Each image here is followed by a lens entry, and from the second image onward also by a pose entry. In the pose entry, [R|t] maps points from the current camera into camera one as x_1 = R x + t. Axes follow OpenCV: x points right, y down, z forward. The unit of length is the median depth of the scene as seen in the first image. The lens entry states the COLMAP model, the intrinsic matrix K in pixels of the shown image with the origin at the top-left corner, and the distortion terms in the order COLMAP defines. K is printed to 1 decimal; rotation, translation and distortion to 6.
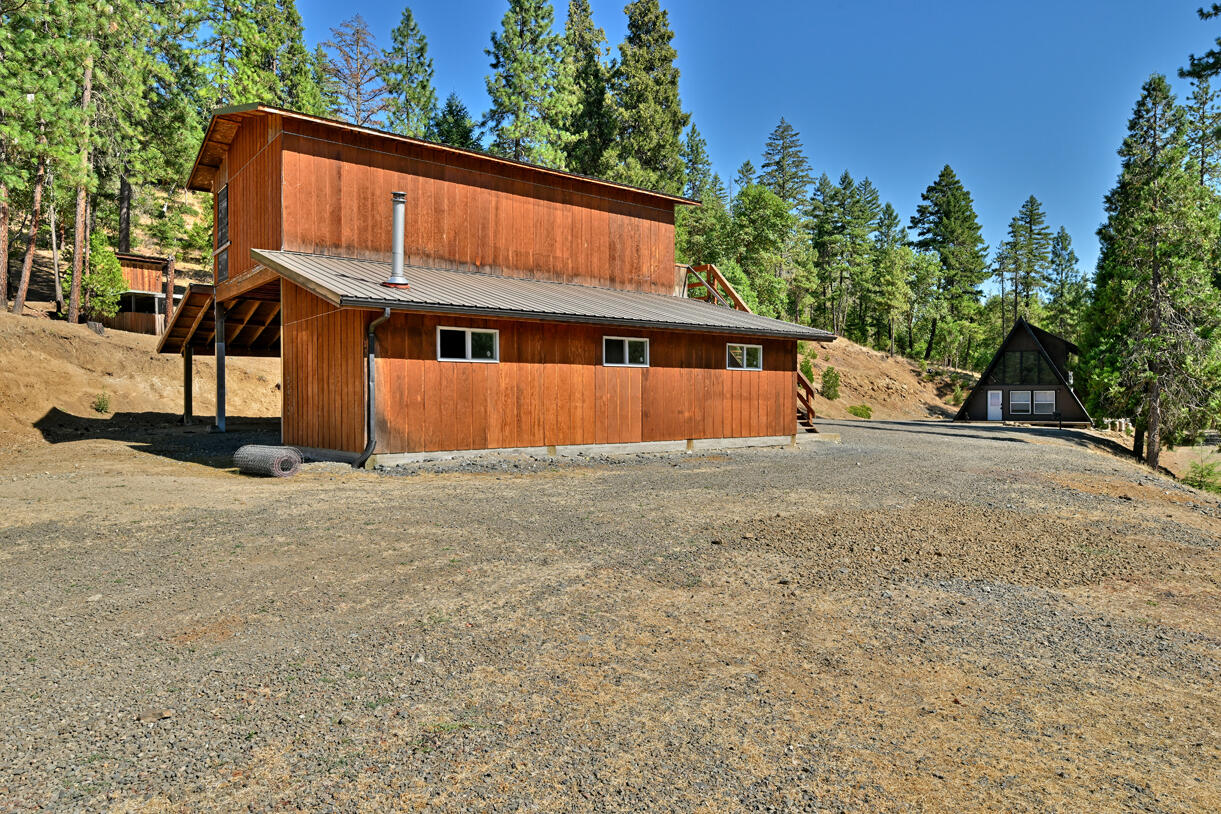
lens RADIAL K [[851.0, 0, 610.1], [0, 851.0, 408.1], [0, 0, 1]] dist [0.028980, -0.000999]
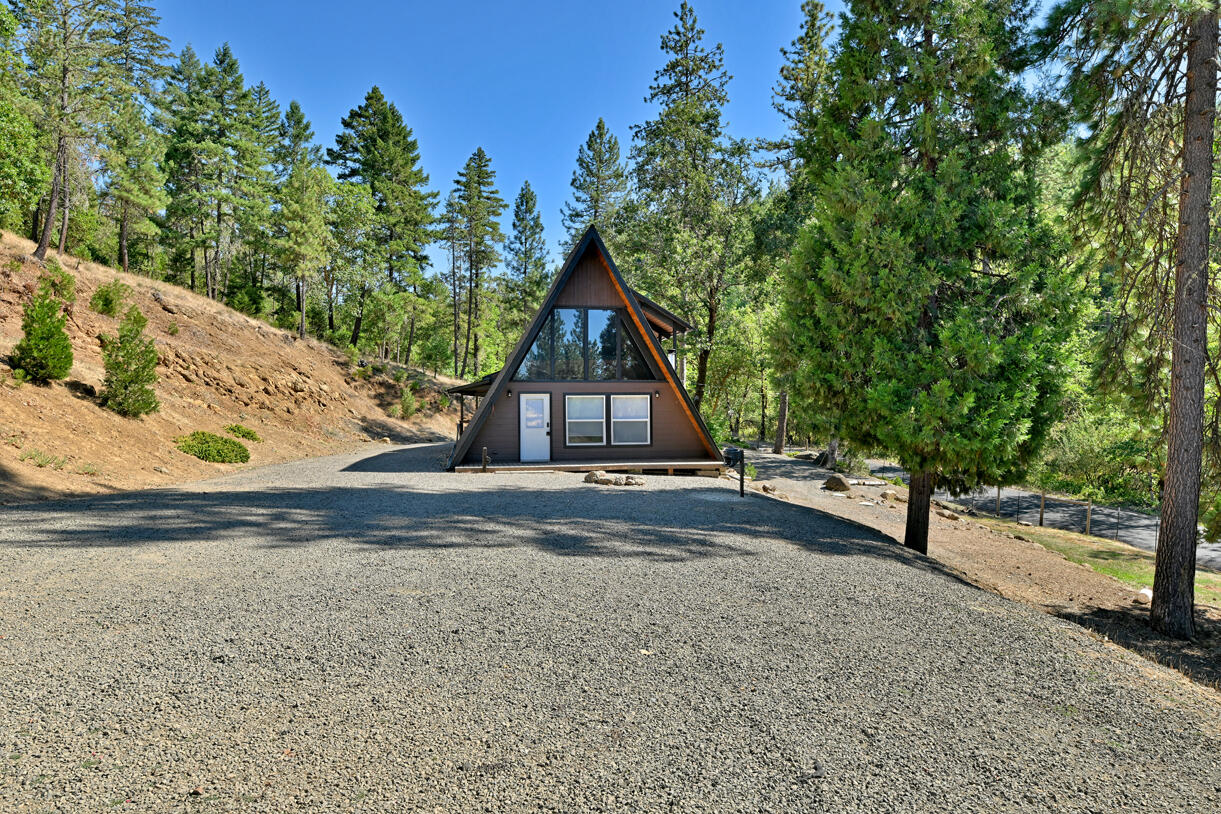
lens RADIAL K [[851.0, 0, 610.9], [0, 851.0, 403.3], [0, 0, 1]] dist [0.028980, -0.000999]
pose [[0.786074, 0.001939, 0.618129, 0.119783], [0.005665, 0.999930, -0.010340, -0.006449], [-0.618106, 0.011630, 0.786009, 0.364574]]
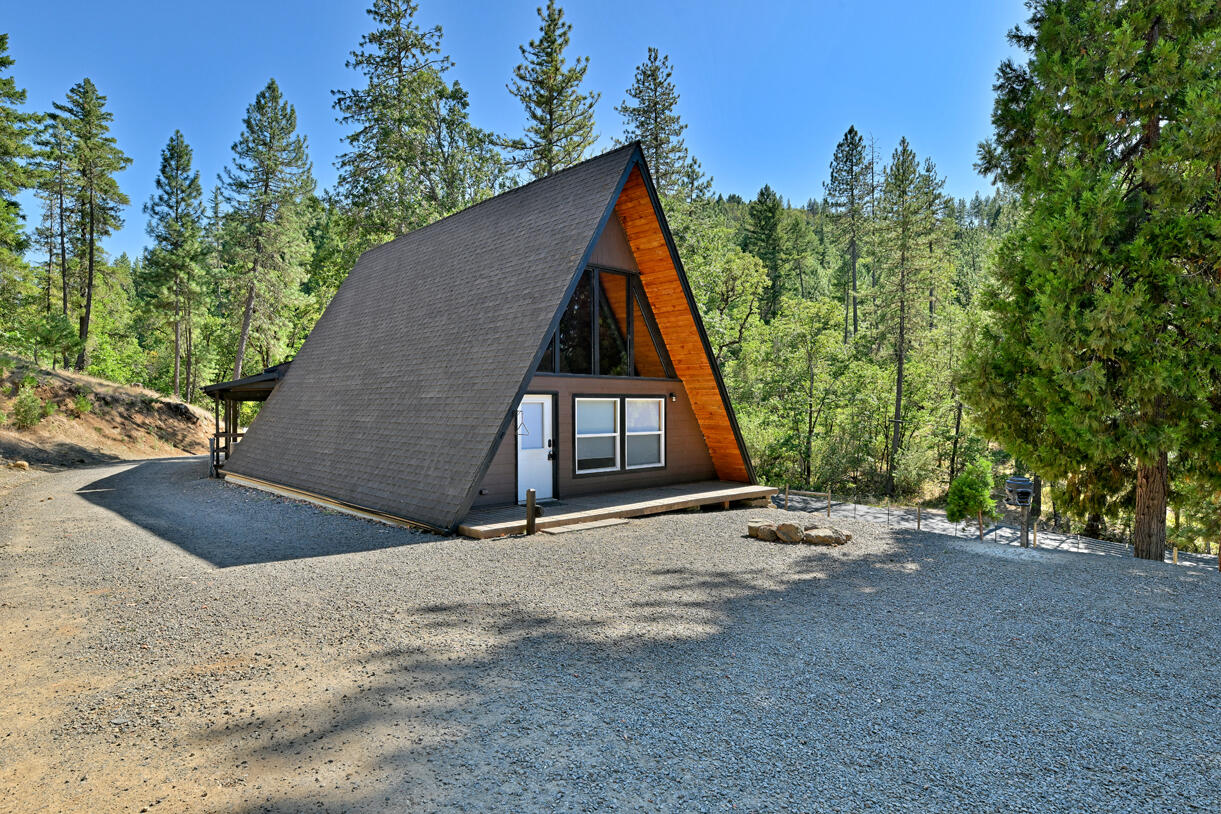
lens RADIAL K [[700.7, 0, 609.8], [0, 700.7, 419.1], [0, 0, 1]] dist [-0.002312, -0.002421]
pose [[0.298029, -0.010894, 0.954495, 0.142253], [0.006245, 0.999936, 0.009463, -0.008979], [-0.954536, 0.003140, 0.298078, 0.560333]]
